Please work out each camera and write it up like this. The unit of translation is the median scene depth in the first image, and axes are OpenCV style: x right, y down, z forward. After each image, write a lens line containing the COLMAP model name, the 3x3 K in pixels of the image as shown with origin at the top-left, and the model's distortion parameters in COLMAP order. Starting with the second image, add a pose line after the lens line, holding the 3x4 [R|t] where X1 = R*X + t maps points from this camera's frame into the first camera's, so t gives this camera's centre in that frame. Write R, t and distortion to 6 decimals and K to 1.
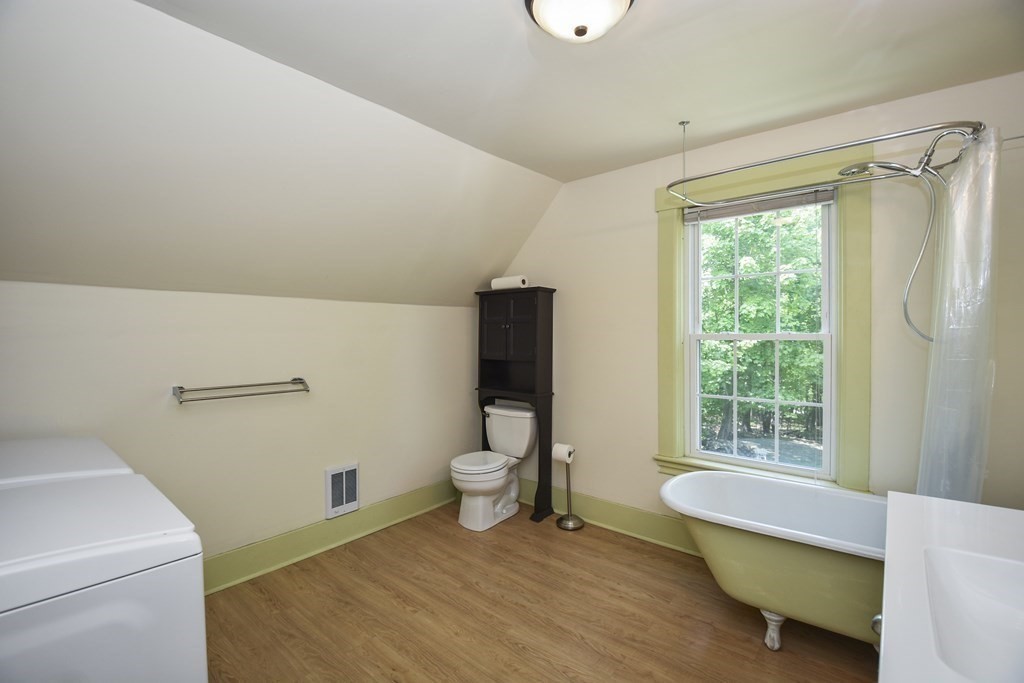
lens RADIAL K [[451.2, 0, 509.8], [0, 451.2, 340.6], [0, 0, 1]] dist [0.012552, -0.021273]
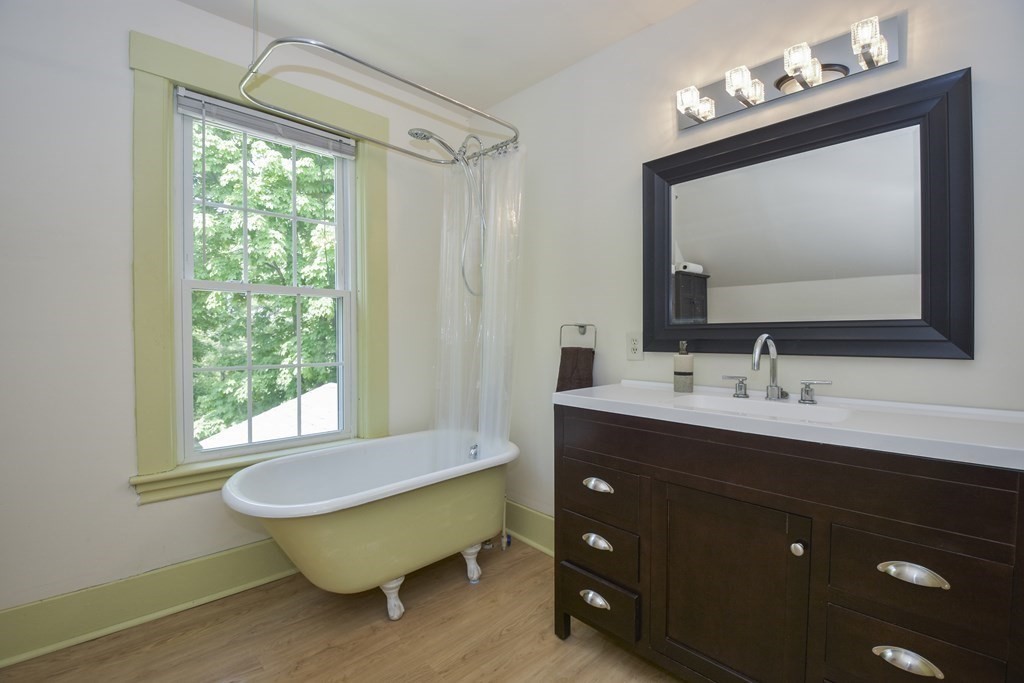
lens RADIAL K [[451.2, 0, 509.8], [0, 451.2, 340.6], [0, 0, 1]] dist [0.012552, -0.021273]
pose [[0.131095, -0.006444, 0.991349, -0.239072], [0.024497, 0.999695, 0.003259, 0.101440], [-0.991067, 0.023857, 0.131213, 0.520240]]
